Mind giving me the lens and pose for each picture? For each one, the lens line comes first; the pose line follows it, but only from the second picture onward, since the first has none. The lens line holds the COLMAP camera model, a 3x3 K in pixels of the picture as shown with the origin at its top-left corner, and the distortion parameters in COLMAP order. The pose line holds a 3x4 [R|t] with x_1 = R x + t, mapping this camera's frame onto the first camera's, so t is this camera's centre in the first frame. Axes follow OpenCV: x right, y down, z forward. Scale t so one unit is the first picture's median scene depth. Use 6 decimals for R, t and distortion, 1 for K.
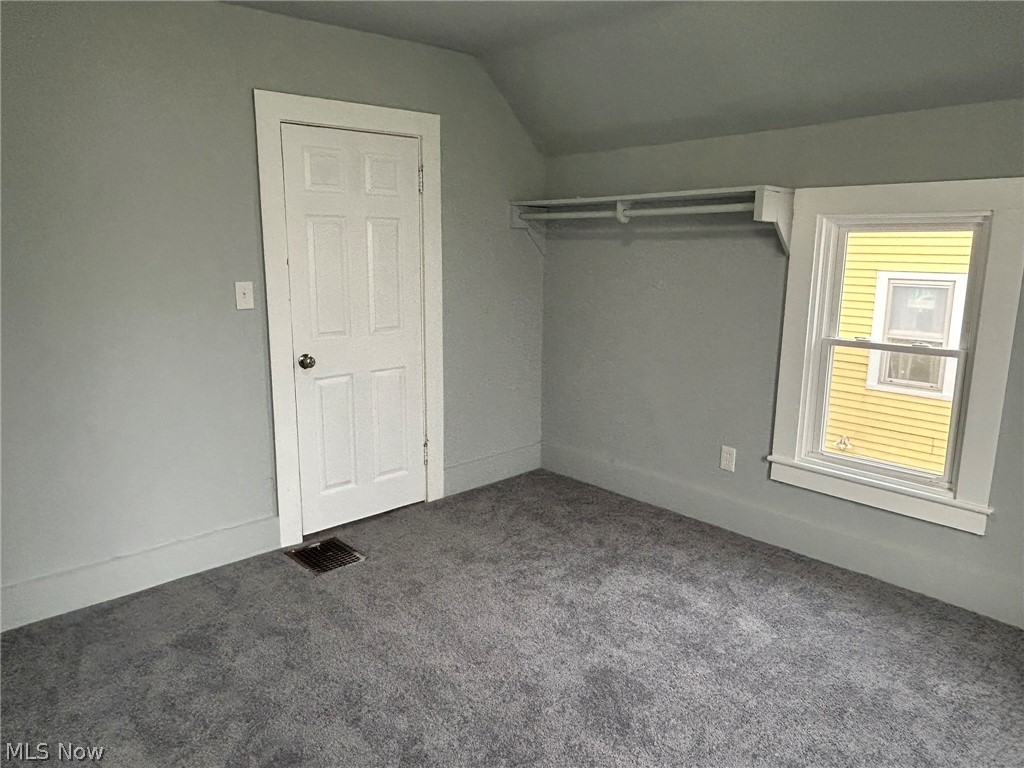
lens RADIAL K [[711.6, 0, 512.1], [0, 711.6, 382.1], [0, 0, 1]] dist [0.006537, -0.003822]
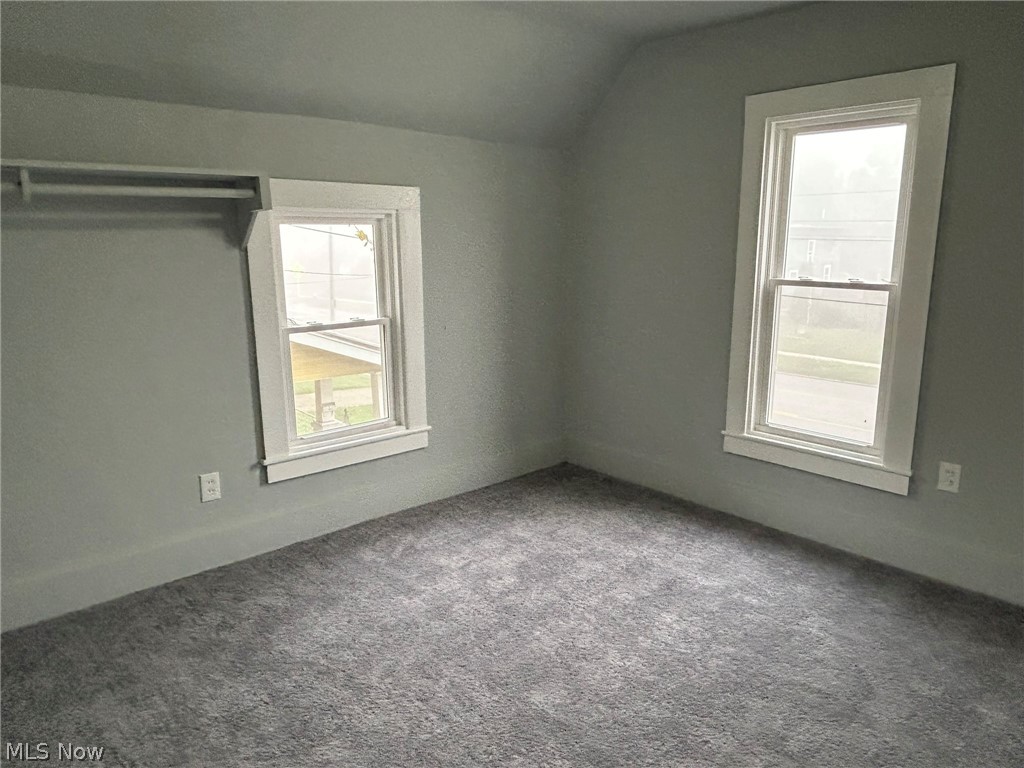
lens RADIAL K [[711.6, 0, 514.2], [0, 711.6, 386.0], [0, 0, 1]] dist [0.006537, -0.003822]
pose [[-0.003823, -0.206543, 0.978430, -0.563586], [0.197124, 0.959083, 0.203229, -0.122600], [-0.980371, 0.193649, 0.037048, 0.643811]]
